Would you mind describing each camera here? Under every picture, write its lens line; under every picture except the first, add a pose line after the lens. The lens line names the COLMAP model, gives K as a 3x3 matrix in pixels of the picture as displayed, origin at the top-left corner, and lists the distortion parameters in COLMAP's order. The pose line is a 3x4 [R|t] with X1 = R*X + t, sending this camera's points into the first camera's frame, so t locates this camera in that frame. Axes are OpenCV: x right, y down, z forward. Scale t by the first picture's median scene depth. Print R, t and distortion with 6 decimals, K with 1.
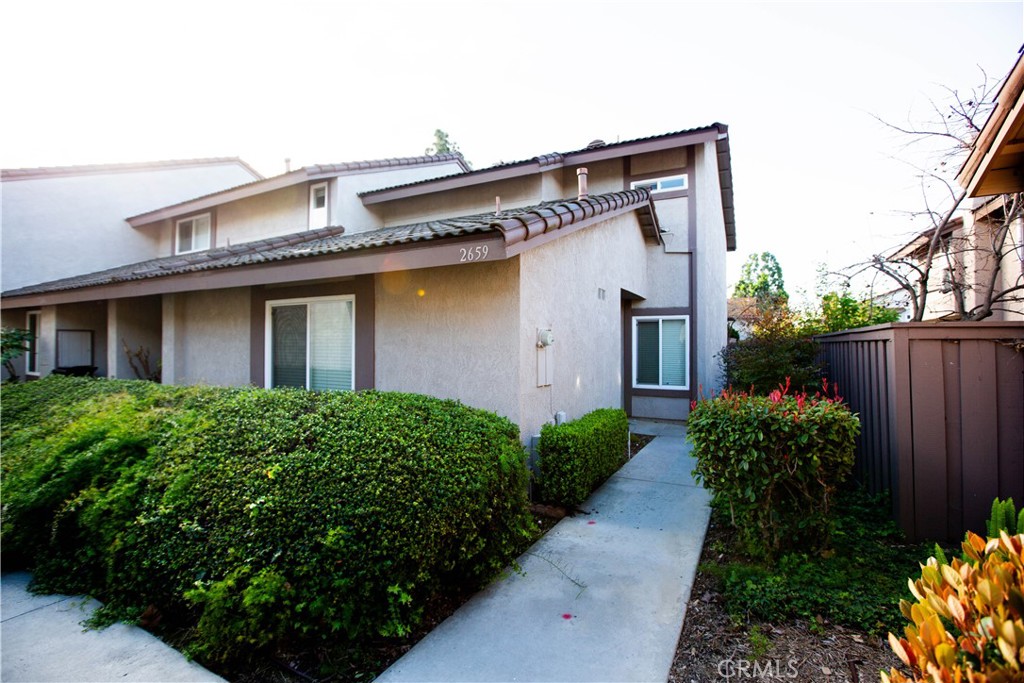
lens RADIAL K [[467.9, 0, 507.5], [0, 467.9, 340.8], [0, 0, 1]] dist [-0.052944, 0.018616]
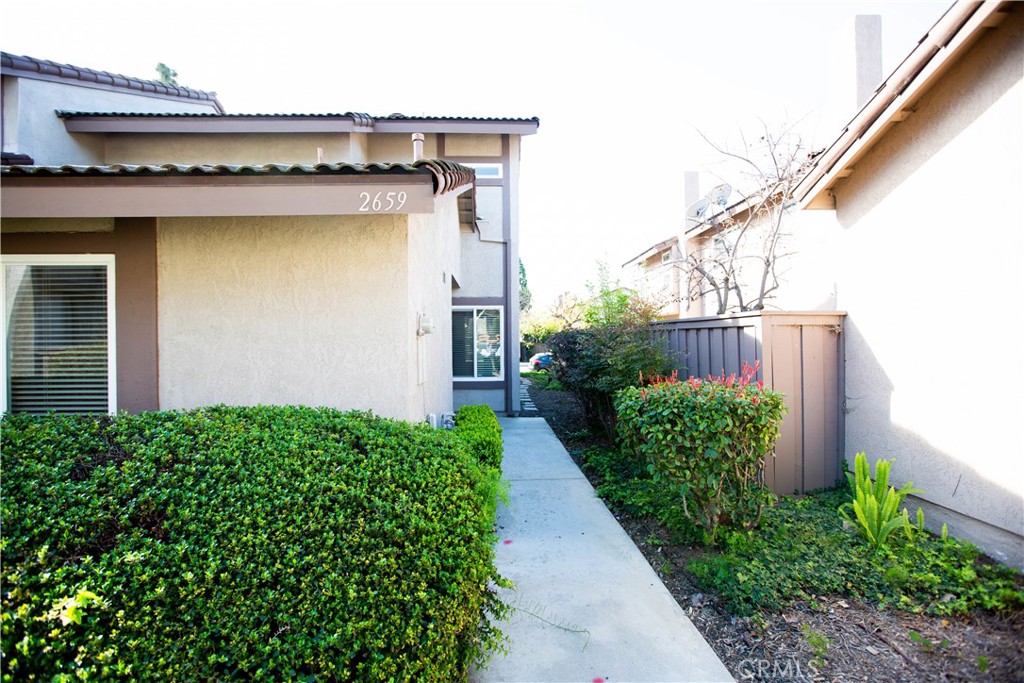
lens RADIAL K [[467.9, 0, 507.5], [0, 467.9, 340.8], [0, 0, 1]] dist [-0.052944, 0.018616]
pose [[0.861897, -0.011527, 0.506953, -0.199574], [0.004861, 0.999883, 0.014471, 0.010865], [-0.507061, -0.010008, 0.861852, 0.224929]]
